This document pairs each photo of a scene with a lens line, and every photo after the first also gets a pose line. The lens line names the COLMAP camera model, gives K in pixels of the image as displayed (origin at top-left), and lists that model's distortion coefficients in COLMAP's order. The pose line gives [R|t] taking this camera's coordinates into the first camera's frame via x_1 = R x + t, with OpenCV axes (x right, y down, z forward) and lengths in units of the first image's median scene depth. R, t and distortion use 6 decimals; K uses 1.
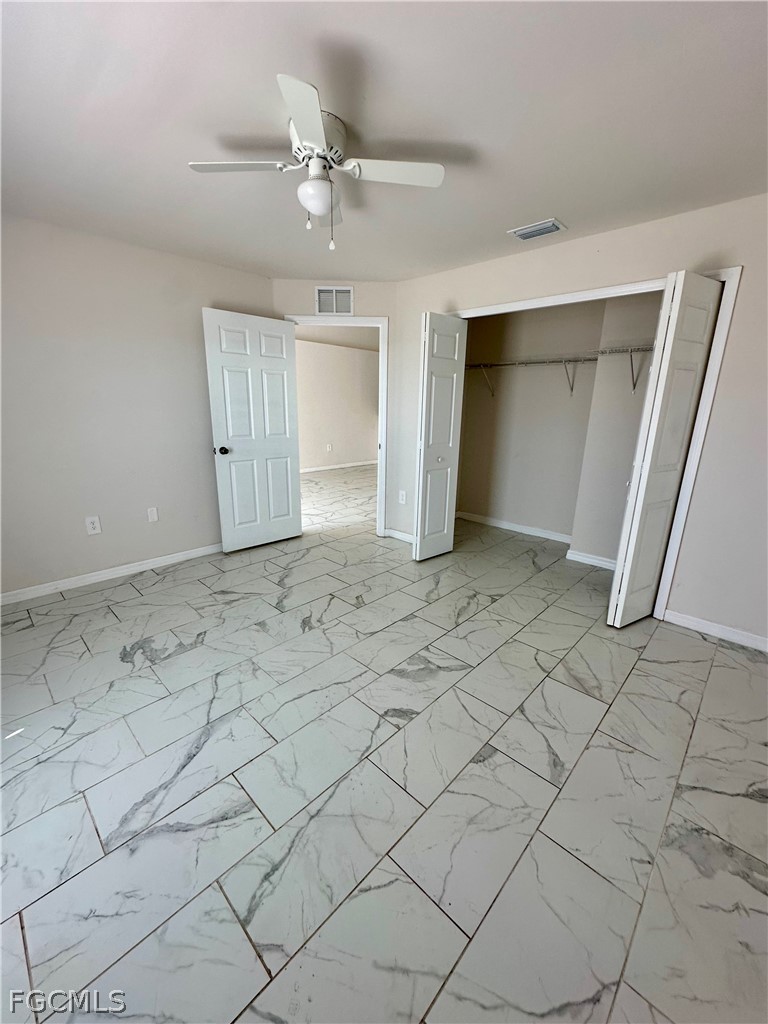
lens RADIAL K [[407.6, 0, 384.0], [0, 407.6, 512.0], [0, 0, 1]] dist [-0.002855, -0.000215]
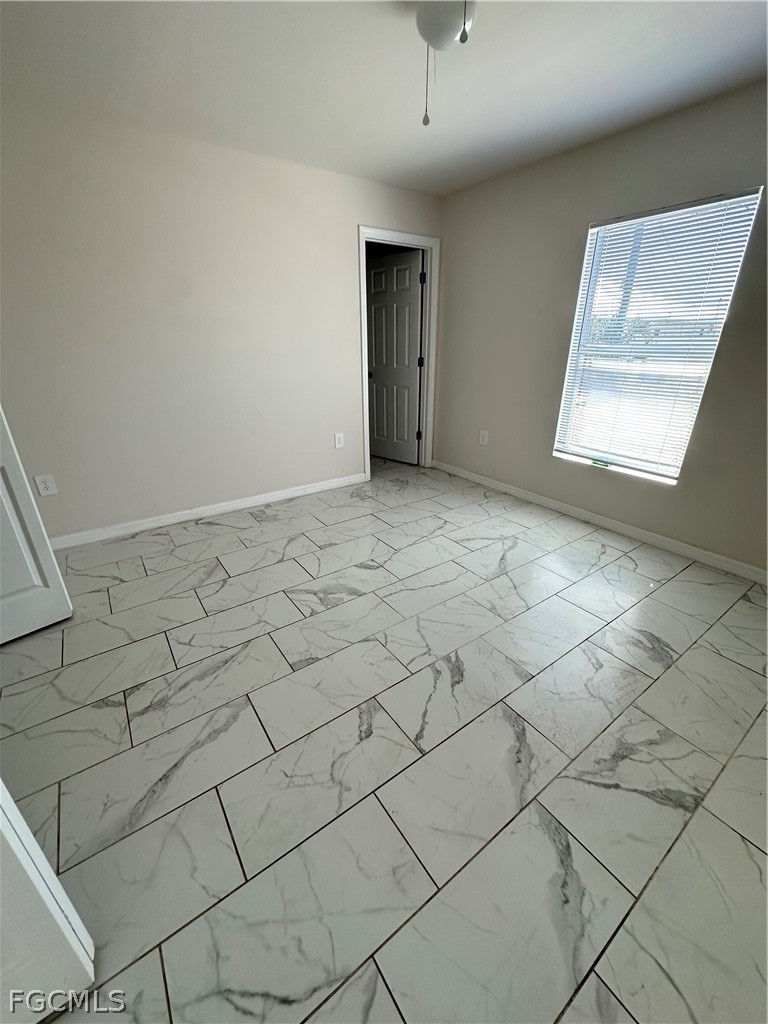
lens RADIAL K [[407.6, 0, 384.0], [0, 407.6, 512.0], [0, 0, 1]] dist [-0.002855, -0.000215]
pose [[-0.982068, -0.088045, 0.166704, -0.197027], [0.033844, 0.787548, 0.615324, -0.427441], [-0.185463, 0.609932, -0.770446, 1.676917]]
